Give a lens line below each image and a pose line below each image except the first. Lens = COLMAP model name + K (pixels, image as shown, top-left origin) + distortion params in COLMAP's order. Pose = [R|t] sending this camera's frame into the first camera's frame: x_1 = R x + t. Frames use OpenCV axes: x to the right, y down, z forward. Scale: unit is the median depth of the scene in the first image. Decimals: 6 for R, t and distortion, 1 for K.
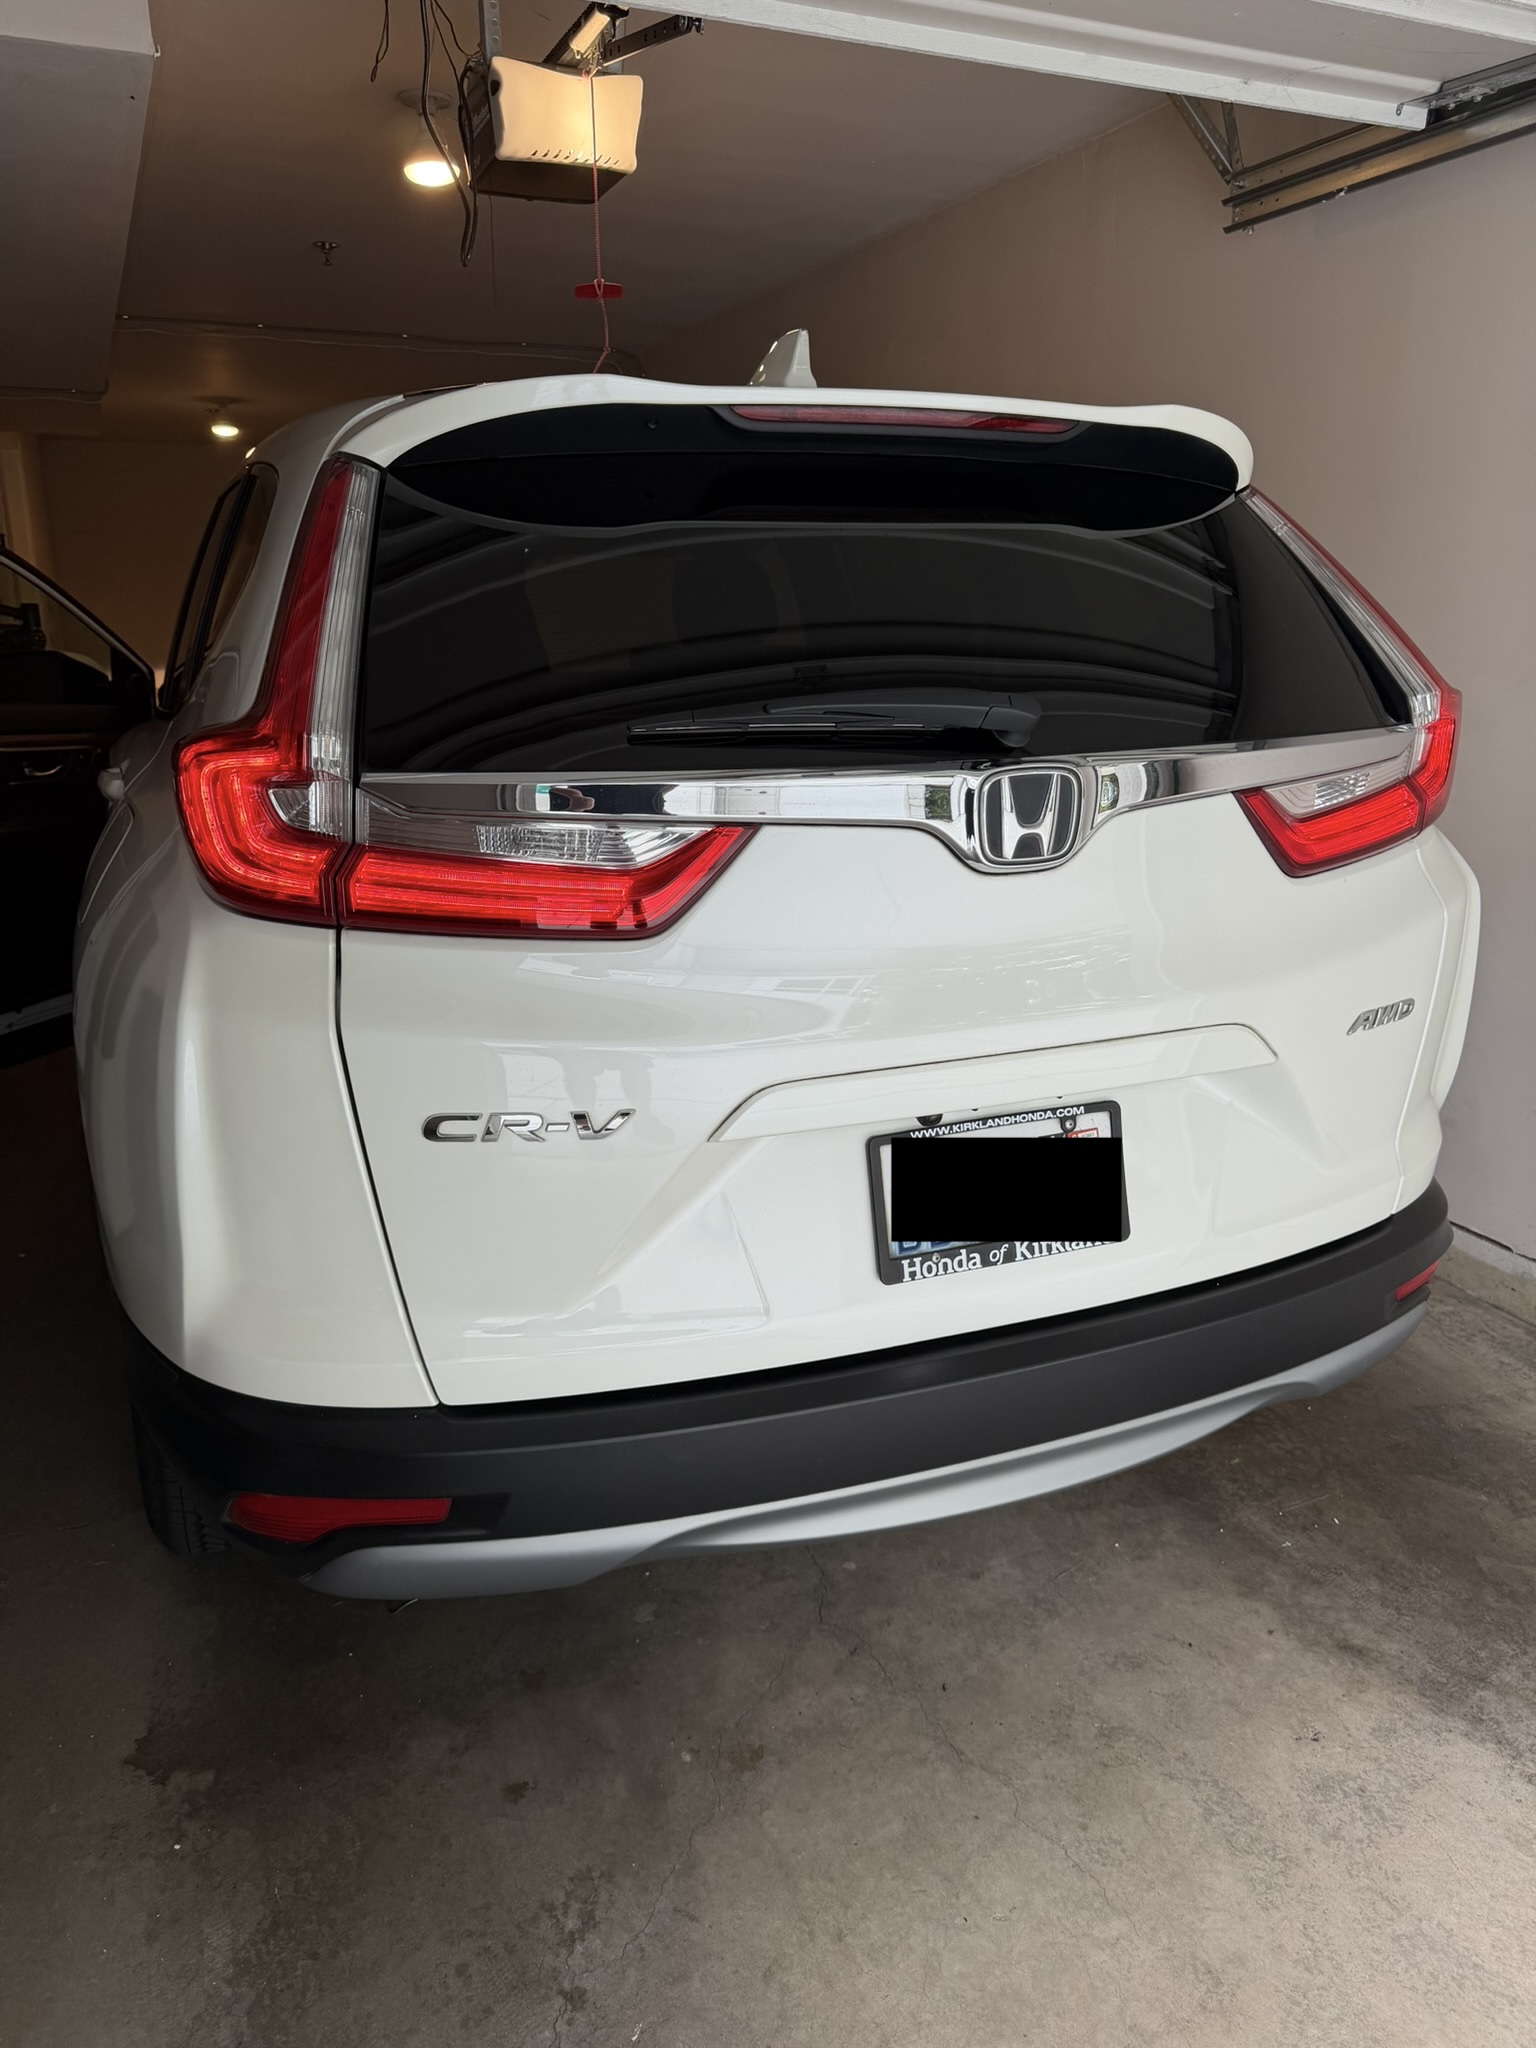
lens RADIAL K [[1432.8, 0, 756.4], [0, 1432.8, 1030.3], [0, 0, 1]] dist [0.034270, -0.044874]
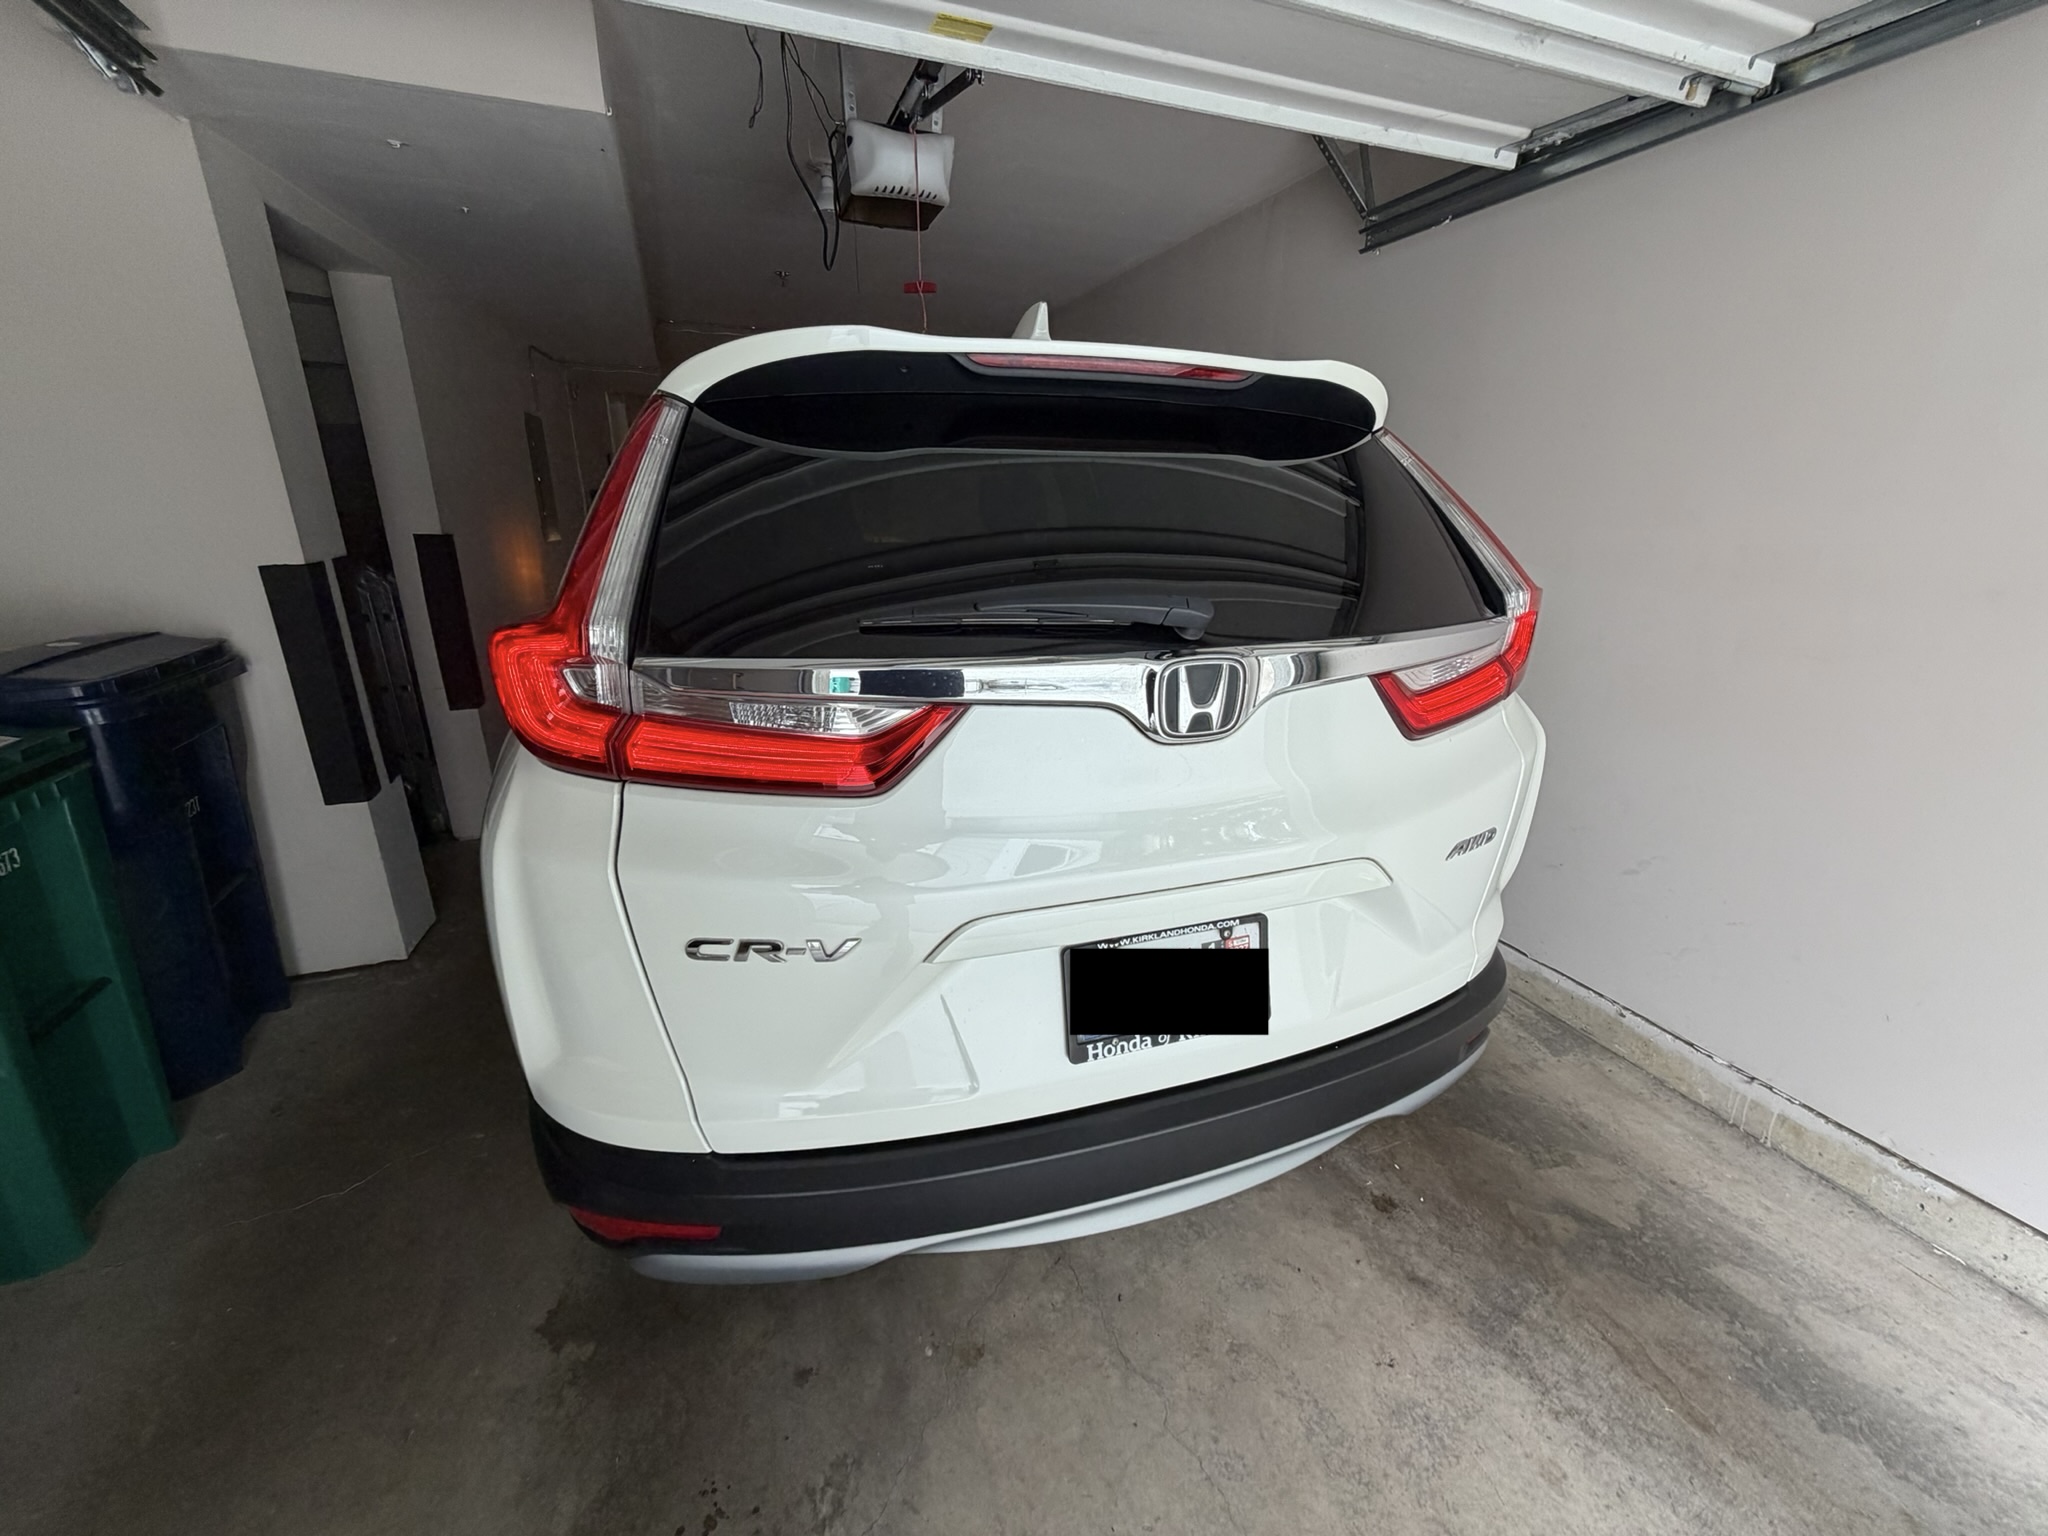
lens RADIAL K [[798.5, 0, 1017.3], [0, 798.5, 768.5], [0, 0, 1]] dist [0.000715, 0.000100]
pose [[0.998289, 0.030678, -0.049787, 0.059072], [-0.028741, 0.998819, 0.039184, -0.091873], [0.050930, -0.037686, 0.997991, 0.263259]]
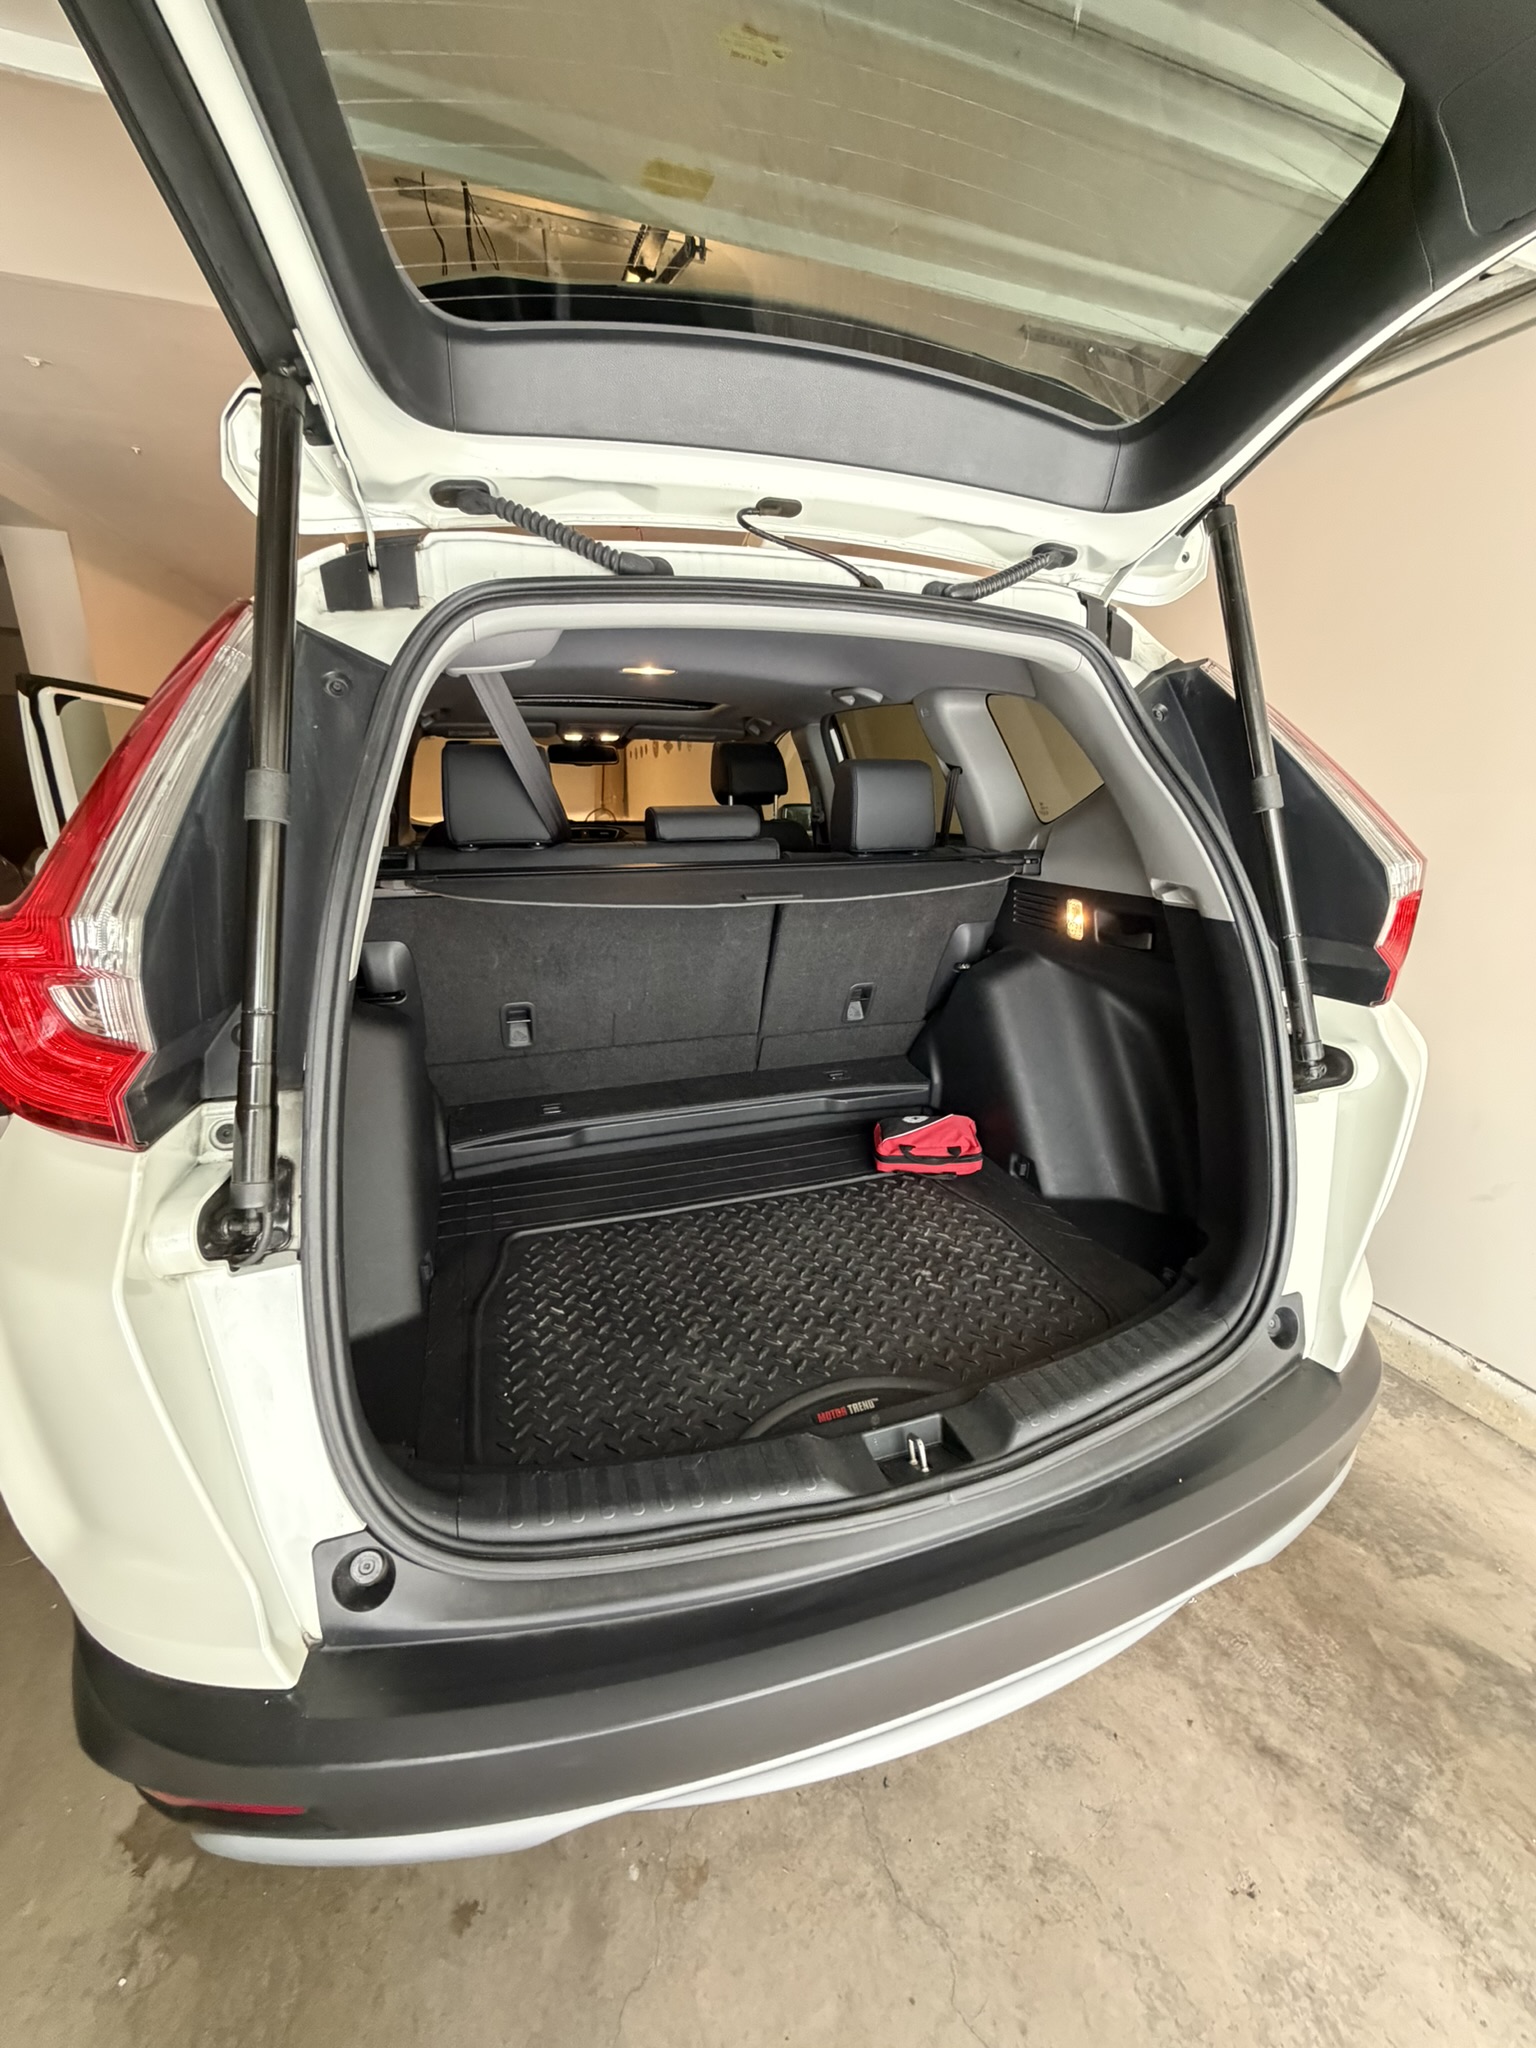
lens RADIAL K [[798.5, 0, 756.8], [0, 798.5, 1025.6], [0, 0, 1]] dist [0.000715, 0.000100]
pose [[0.998136, 0.024527, -0.055882, 0.059175], [-0.024051, 0.999669, 0.009177, -0.120853], [0.056088, -0.007816, 0.998395, 0.440674]]
